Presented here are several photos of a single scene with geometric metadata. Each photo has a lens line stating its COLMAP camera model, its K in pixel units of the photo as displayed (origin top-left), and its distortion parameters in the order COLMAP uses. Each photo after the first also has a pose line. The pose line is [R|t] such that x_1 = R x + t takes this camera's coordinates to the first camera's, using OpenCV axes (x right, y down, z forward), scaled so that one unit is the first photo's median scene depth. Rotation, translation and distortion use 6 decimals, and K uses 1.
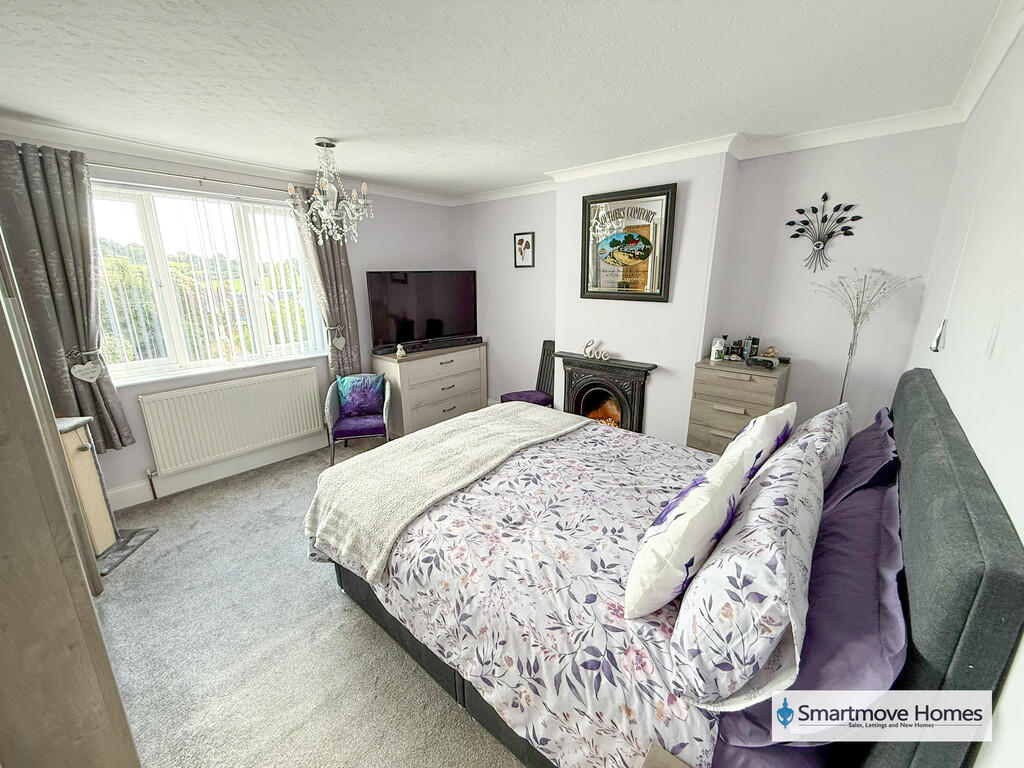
lens RADIAL K [[408.8, 0, 509.5], [0, 408.8, 382.9], [0, 0, 1]] dist [0.001684, 0.000102]
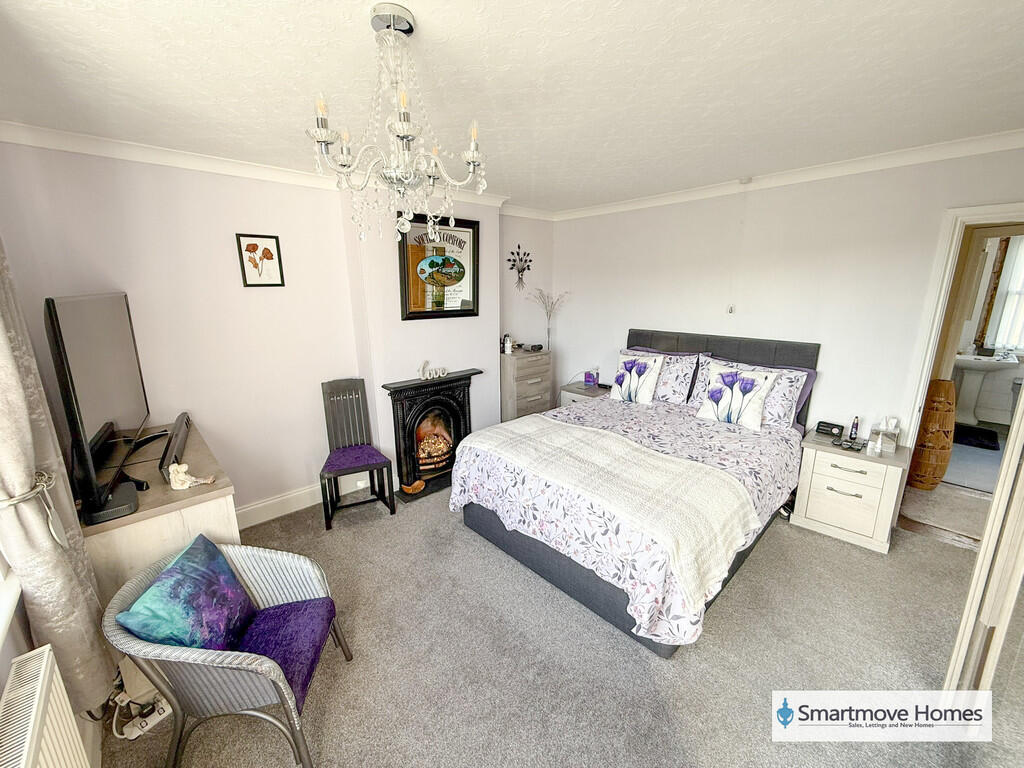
lens RADIAL K [[408.8, 0, 509.5], [0, 408.8, 382.9], [0, 0, 1]] dist [0.001684, 0.000102]
pose [[0.104614, -0.226041, 0.968484, -0.861479], [0.266269, 0.944641, 0.191715, -0.223597], [-0.958205, 0.237821, 0.159010, 0.785866]]
